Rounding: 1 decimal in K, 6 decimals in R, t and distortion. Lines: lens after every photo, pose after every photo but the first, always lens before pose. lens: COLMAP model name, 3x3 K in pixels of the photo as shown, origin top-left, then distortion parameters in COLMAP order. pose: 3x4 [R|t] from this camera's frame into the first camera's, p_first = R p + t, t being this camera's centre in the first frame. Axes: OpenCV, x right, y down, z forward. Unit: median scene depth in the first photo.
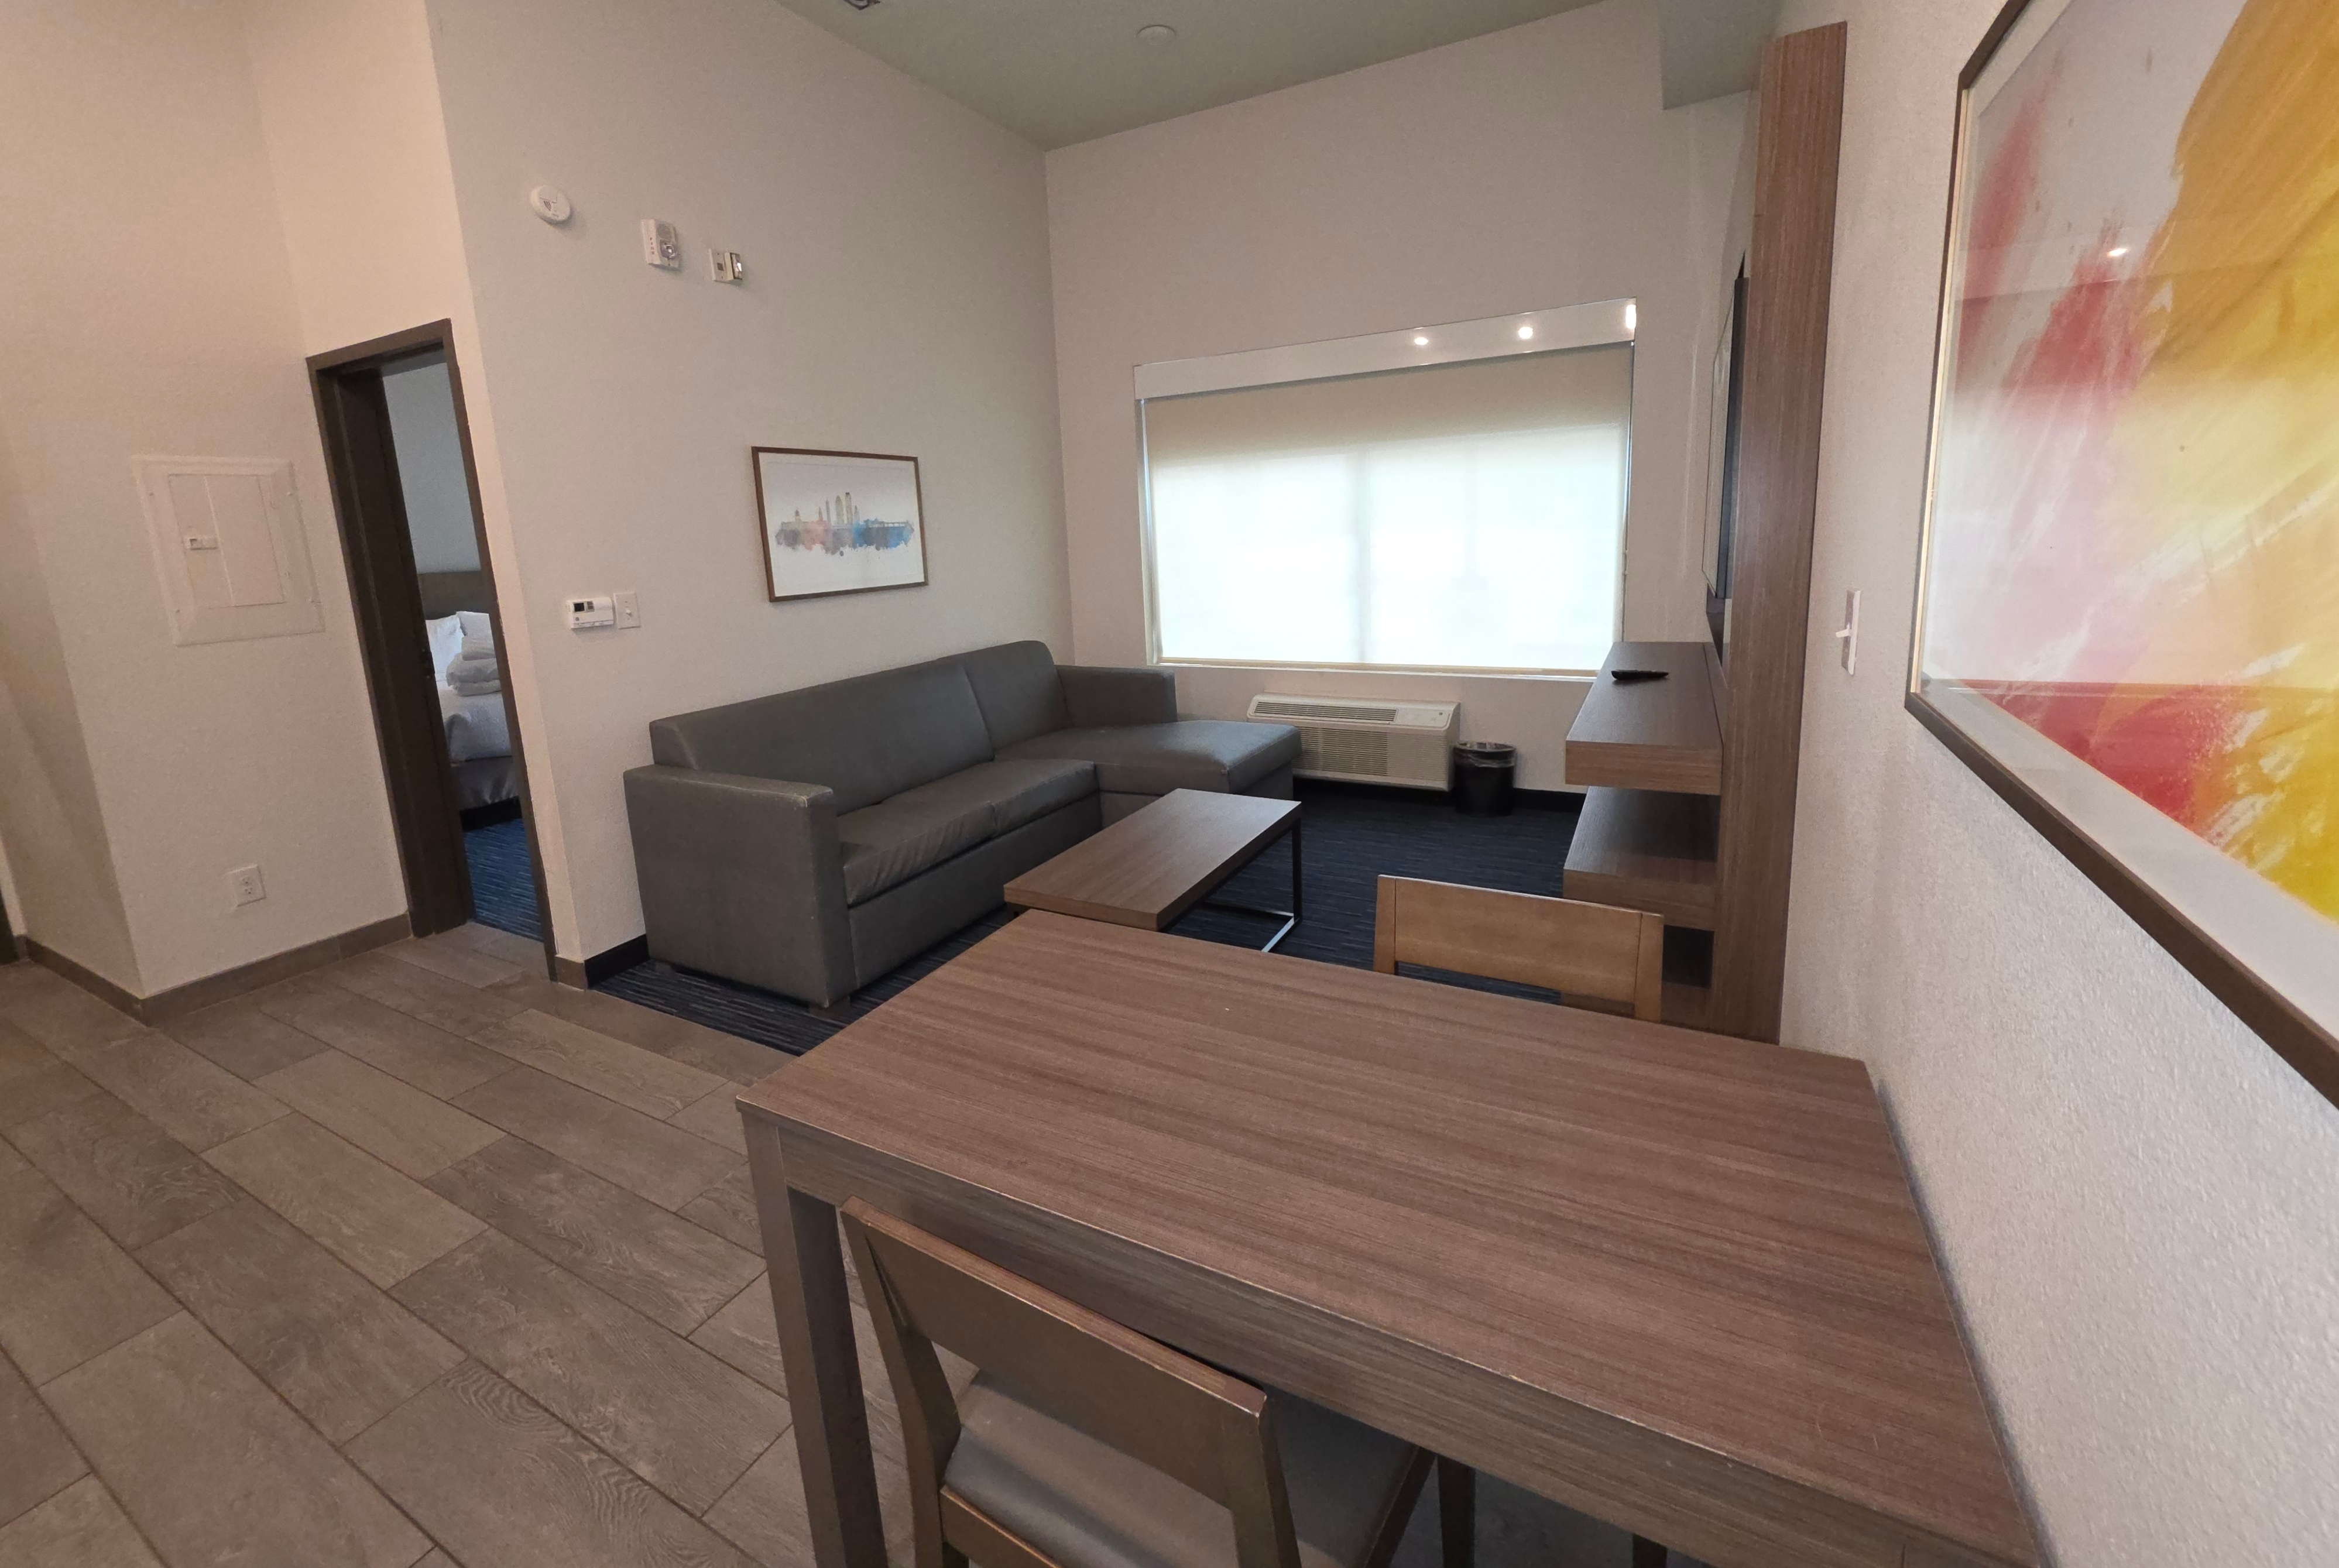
lens RADIAL K [[922.3, 0, 1157.5], [0, 922.3, 679.7], [0, 0, 1]] dist [0.000243, 0.000885]
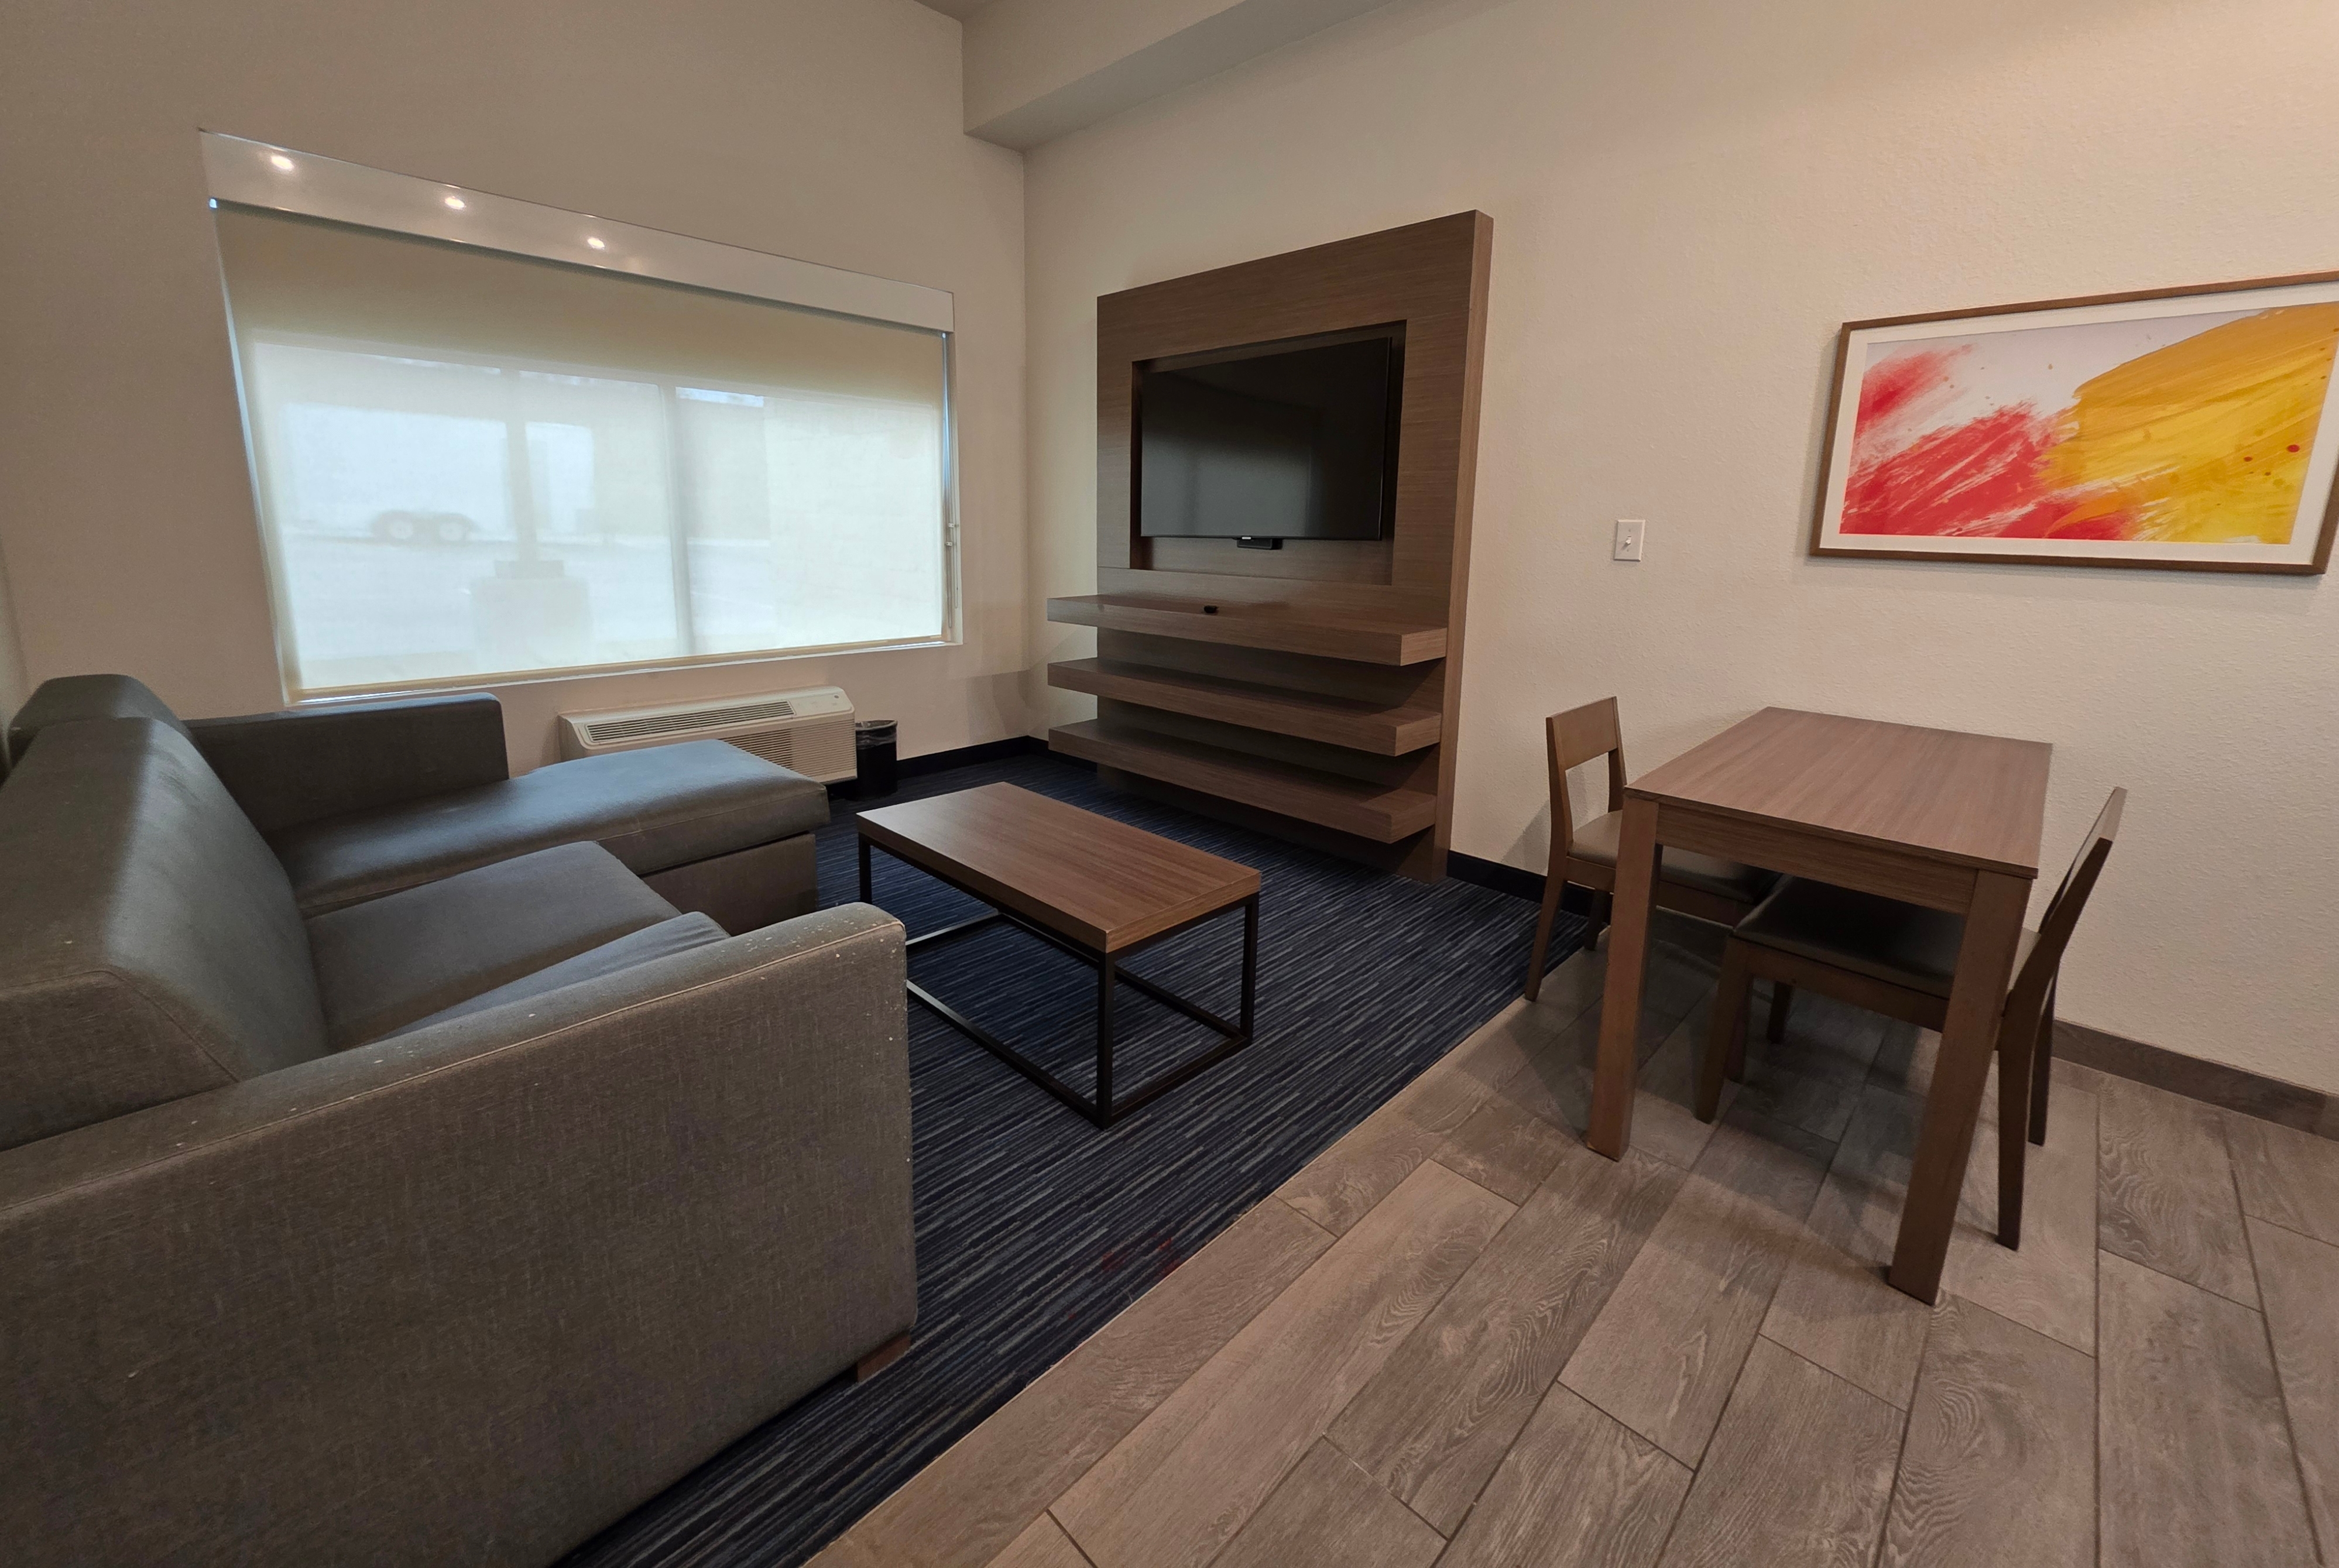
lens RADIAL K [[922.3, 0, 1183.6], [0, 922.3, 685.3], [0, 0, 1]] dist [0.000243, 0.000885]
pose [[0.278055, -0.122699, 0.952696, -1.185765], [0.124881, 0.988008, 0.090799, -0.036364], [-0.952413, 0.093727, 0.290044, 1.048817]]
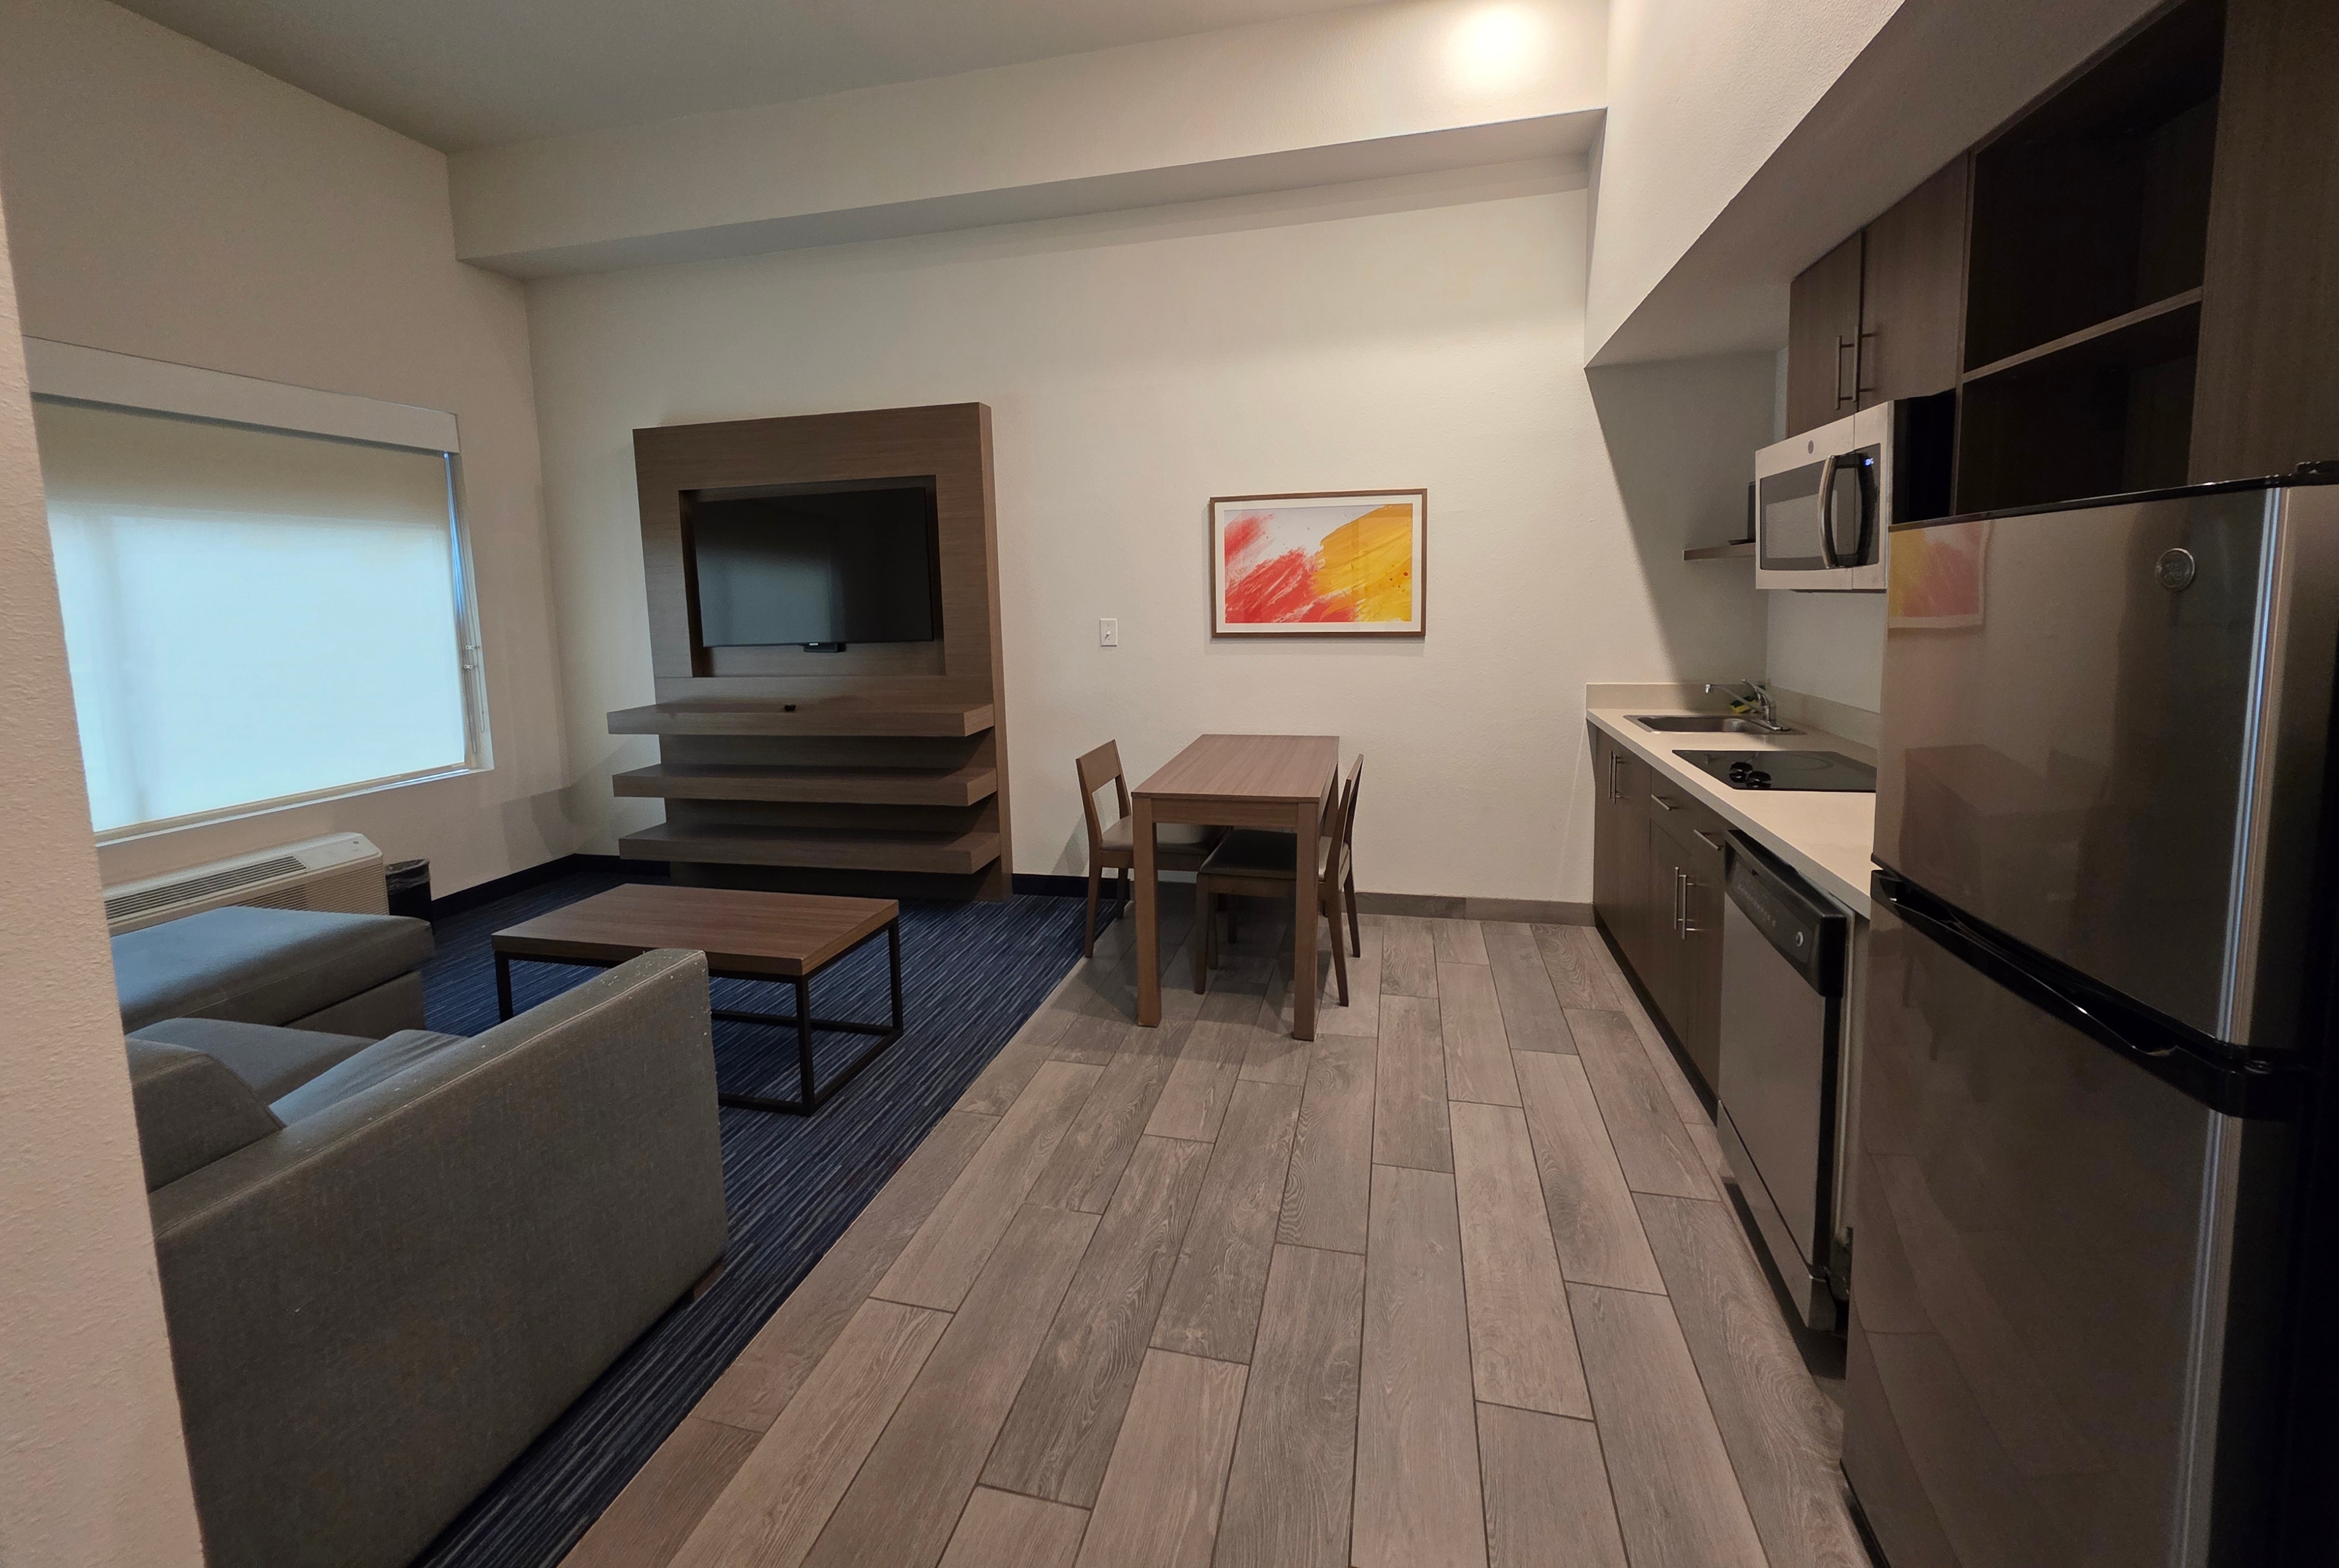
lens RADIAL K [[922.3, 0, 1152.8], [0, 922.3, 683.9], [0, 0, 1]] dist [0.000243, 0.000885]
pose [[-0.225226, -0.049057, 0.973071, -1.706346], [0.191993, 0.976914, 0.093690, -0.111212], [-0.955202, 0.207925, -0.210608, 1.162354]]
